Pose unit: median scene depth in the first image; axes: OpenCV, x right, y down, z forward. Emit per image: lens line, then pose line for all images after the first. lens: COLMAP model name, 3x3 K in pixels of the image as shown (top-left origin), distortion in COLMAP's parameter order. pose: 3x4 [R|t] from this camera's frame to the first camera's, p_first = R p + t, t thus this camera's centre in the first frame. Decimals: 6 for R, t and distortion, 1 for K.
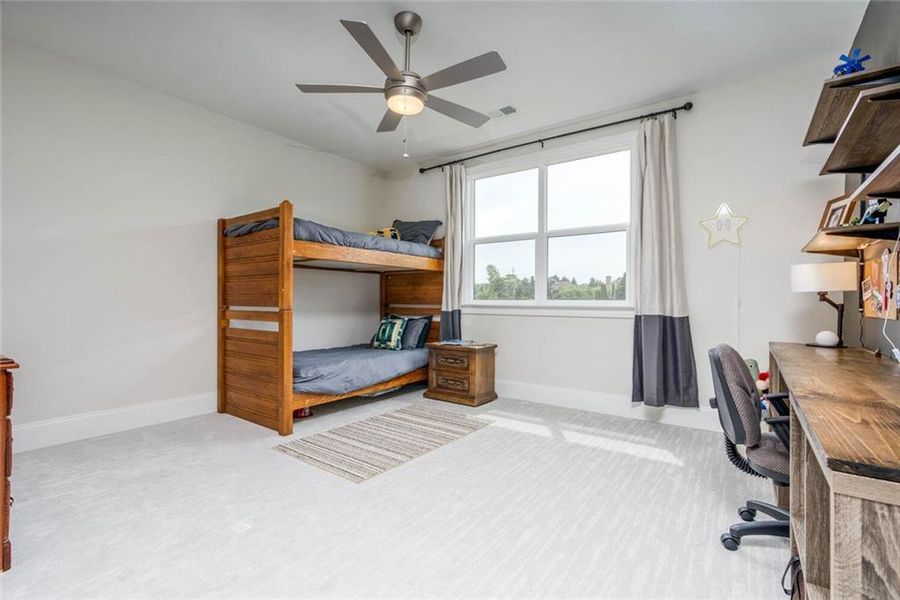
lens RADIAL K [[406.5, 0, 450.0], [0, 406.5, 300.0], [0, 0, 1]] dist [0.001156, 0.000097]
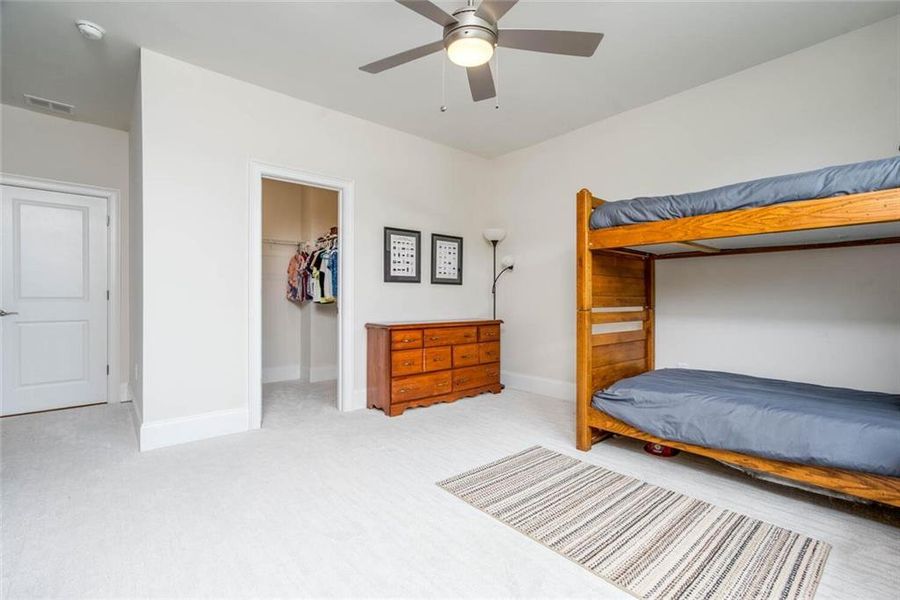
lens RADIAL K [[406.5, 0, 450.0], [0, 406.5, 300.0], [0, 0, 1]] dist [0.001156, 0.000097]
pose [[-0.229151, -0.001521, -0.973390, 0.501989], [0.002977, 0.999993, -0.002263, 0.000980], [0.973386, -0.003416, -0.229144, 0.849807]]
